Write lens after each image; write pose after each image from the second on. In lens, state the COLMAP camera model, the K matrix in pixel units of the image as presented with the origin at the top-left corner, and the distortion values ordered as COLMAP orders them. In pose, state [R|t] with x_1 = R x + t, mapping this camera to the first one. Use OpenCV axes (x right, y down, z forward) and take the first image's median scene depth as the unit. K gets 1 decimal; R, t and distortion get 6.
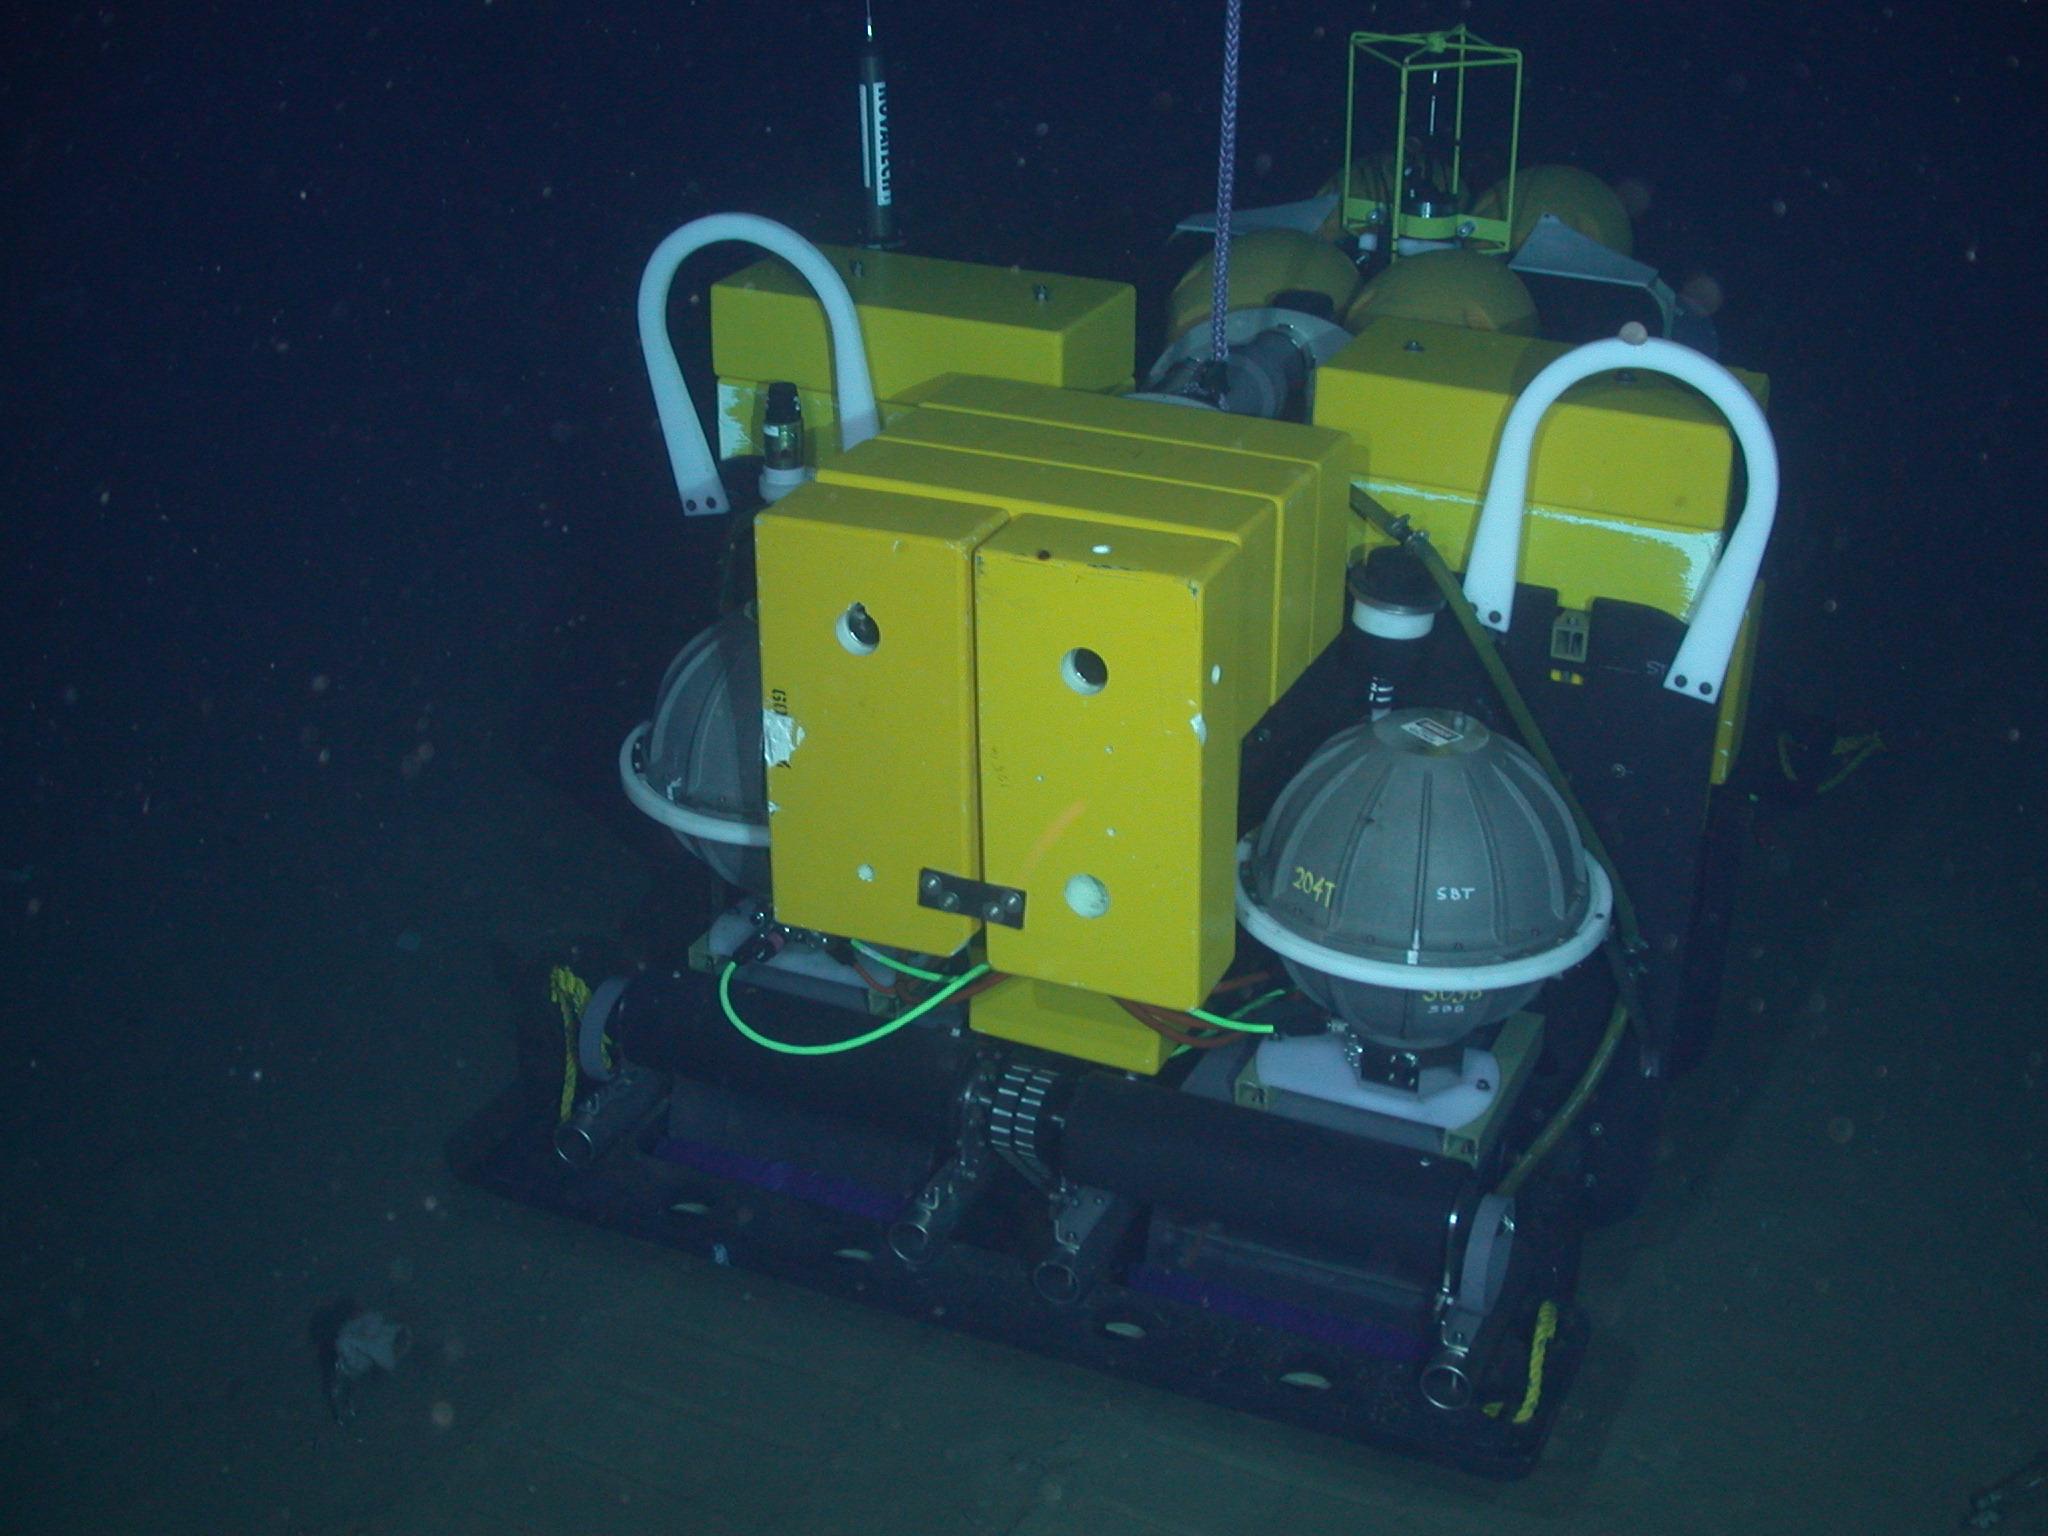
lens RADIAL K [[2707.0, 0, 1020.3], [0, 2707.0, 776.5], [0, 0, 1]] dist [-0.147527, 0.000000]
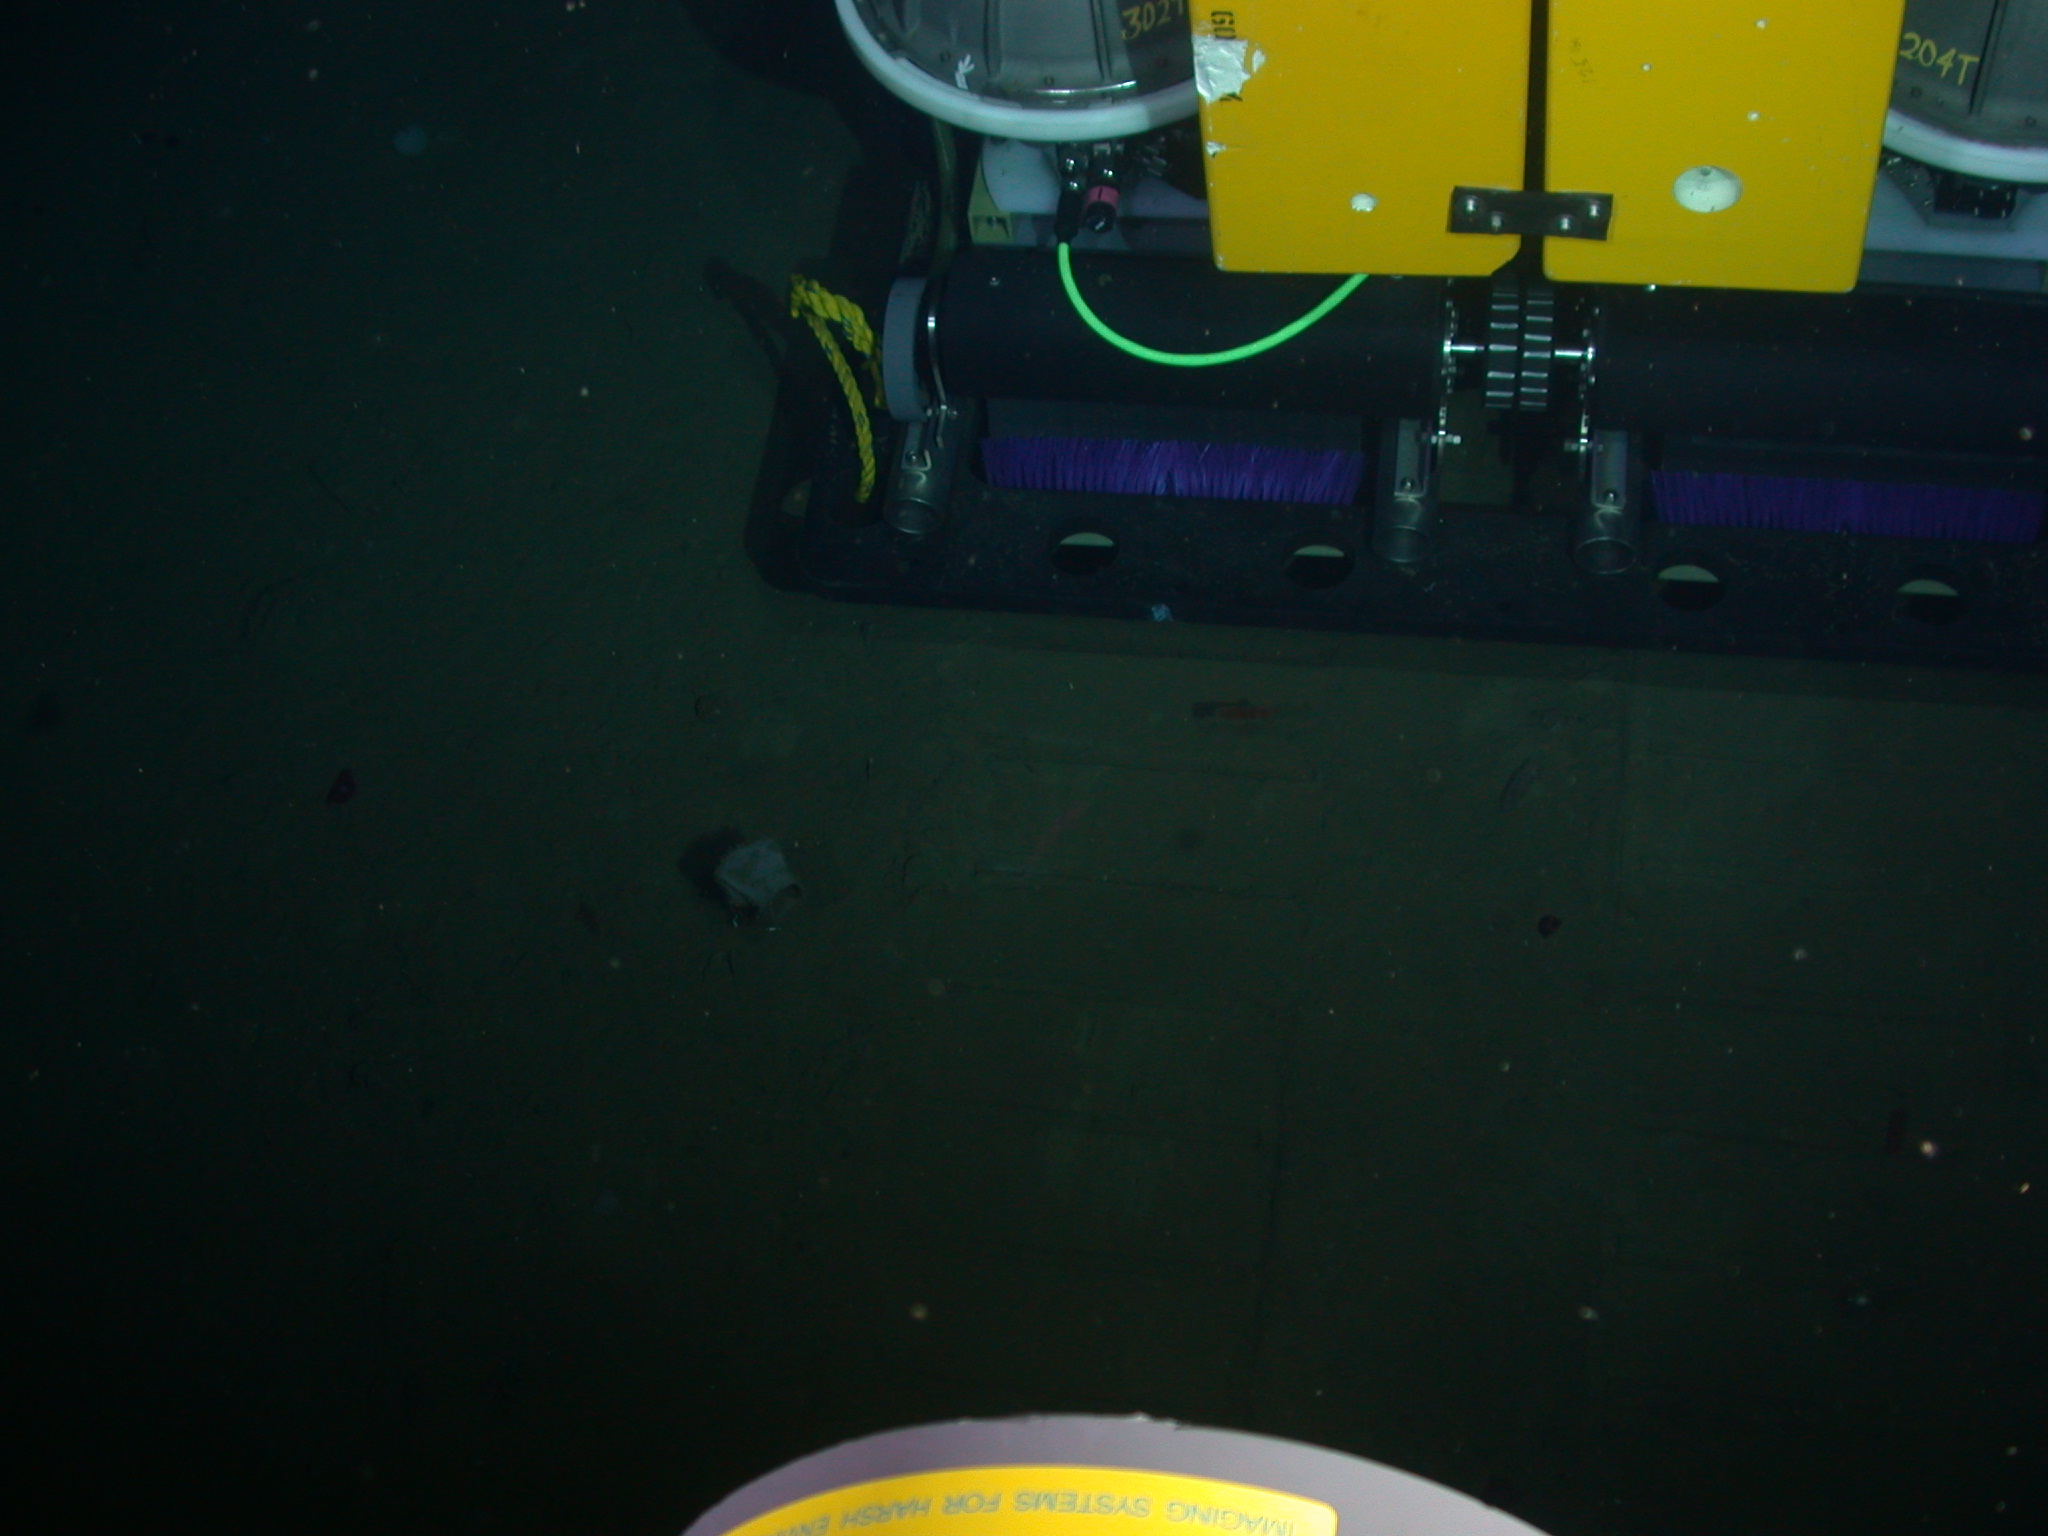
lens RADIAL K [[2707.0, 0, 1043.6], [0, 2707.0, 775.2], [0, 0, 1]] dist [-0.147527, 0.000000]
pose [[0.953631, -0.296560, 0.051390, -0.205581], [0.220786, 0.805311, 0.550208, -0.235587], [-0.204554, -0.513349, 0.833445, 0.331898]]
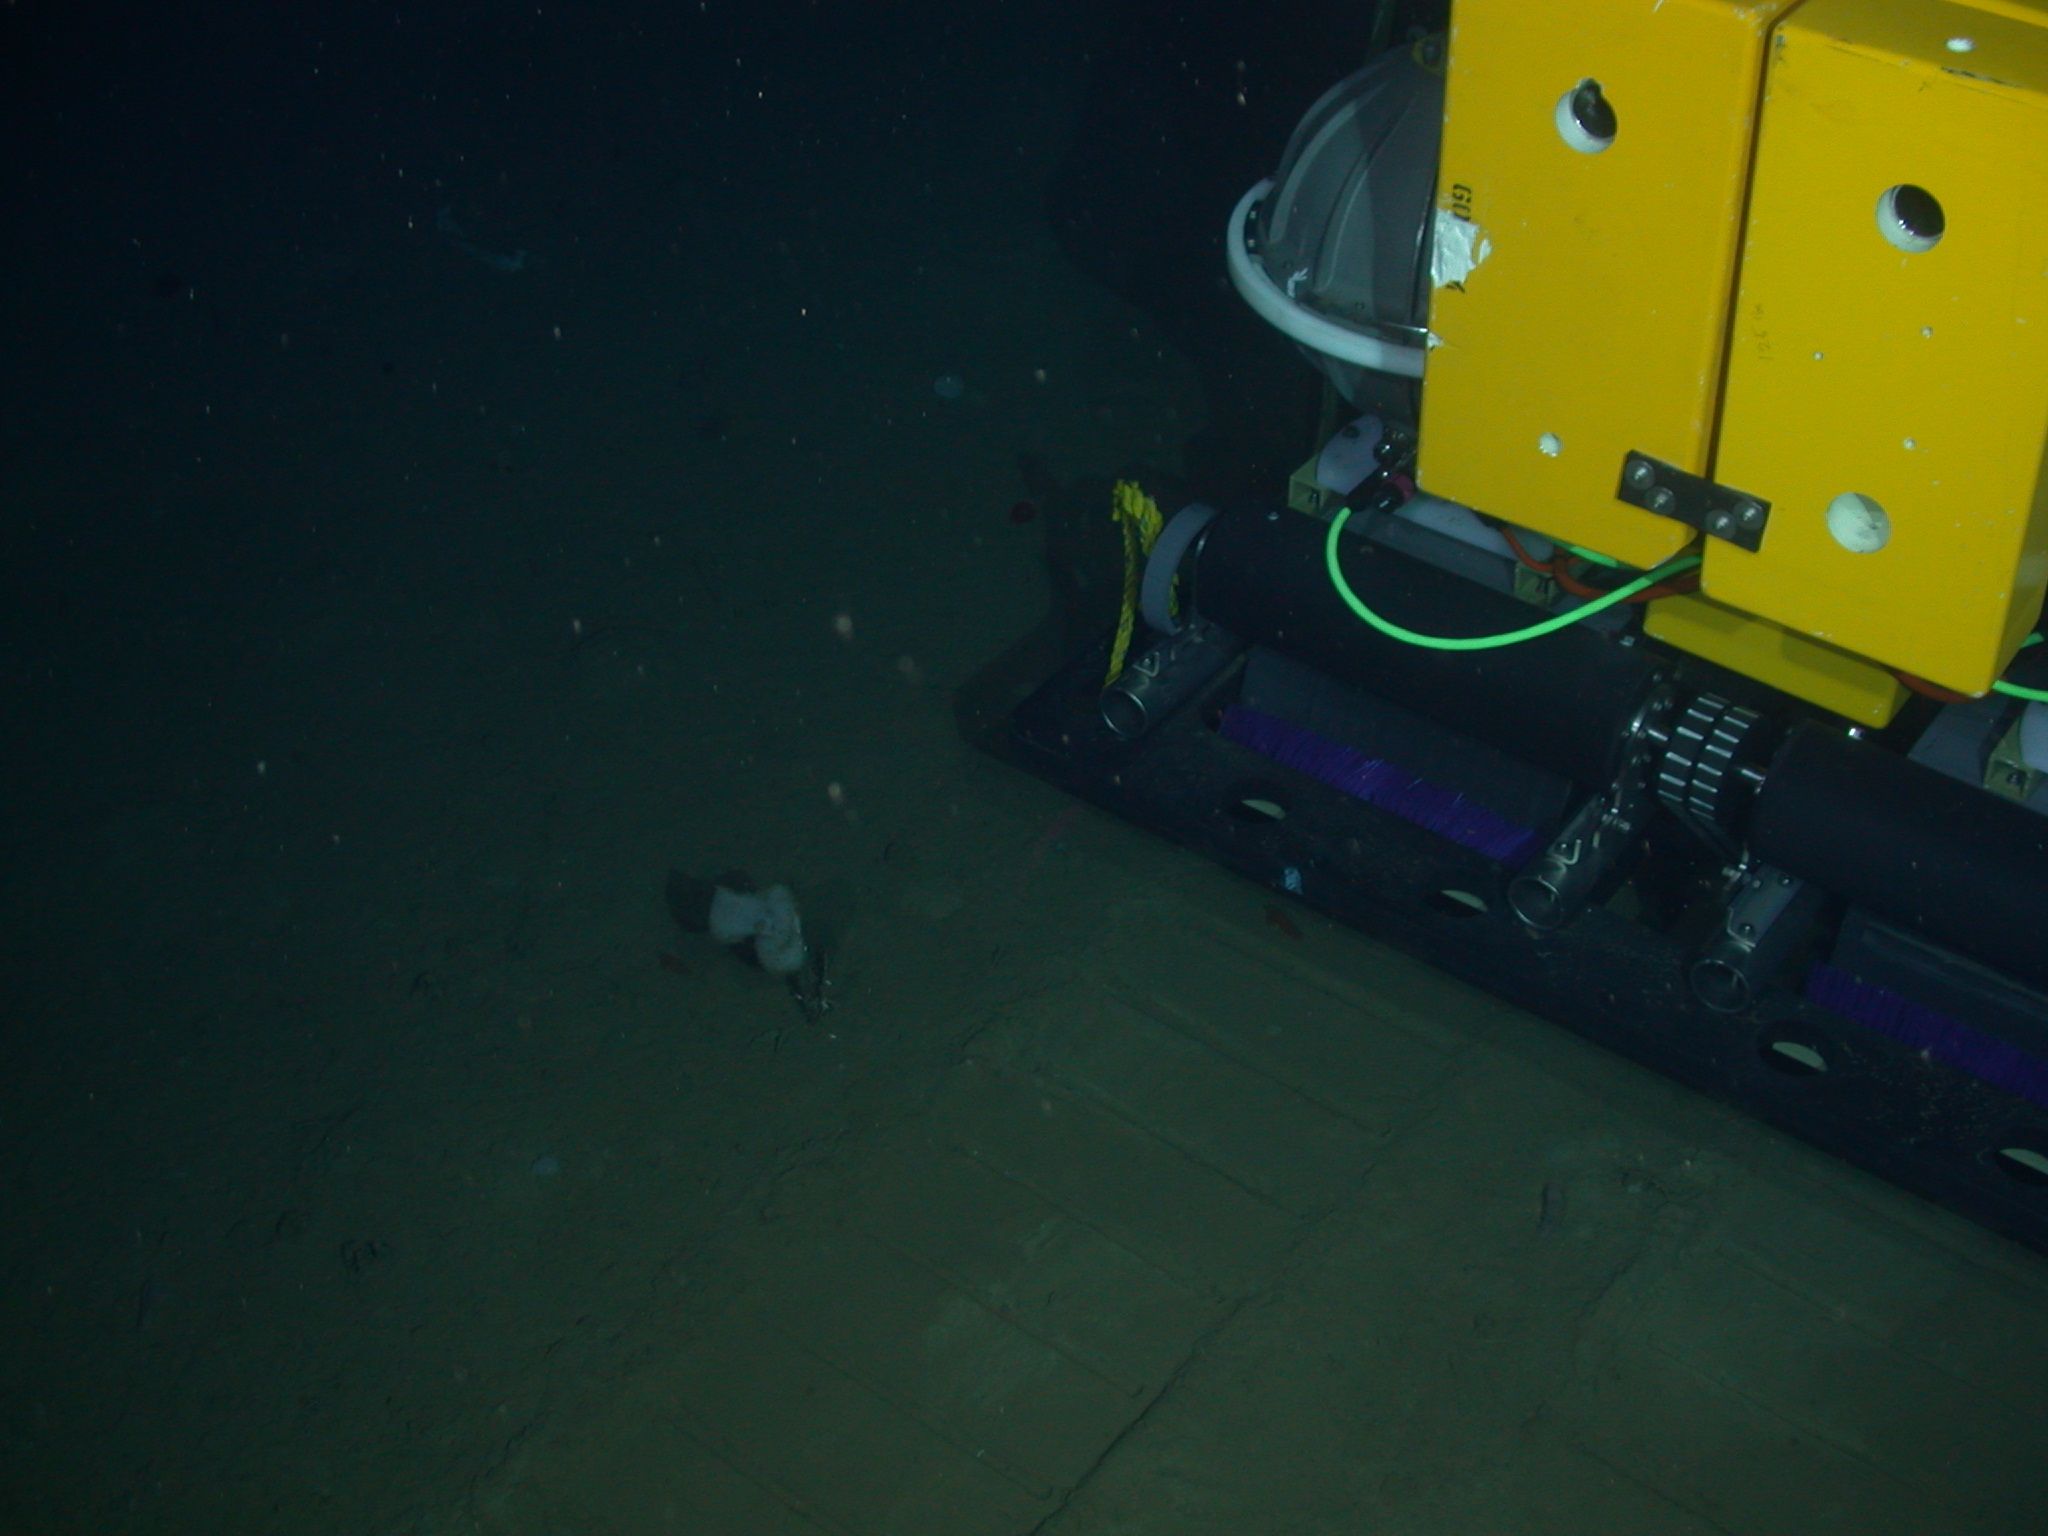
lens RADIAL K [[2707.0, 0, 1034.6], [0, 2707.0, 766.9], [0, 0, 1]] dist [-0.147527, 0.000000]
pose [[0.975521, 0.129419, -0.177788, -0.049510], [-0.084320, 0.966824, 0.241126, -0.041577], [0.203096, -0.220233, 0.954070, 0.239189]]
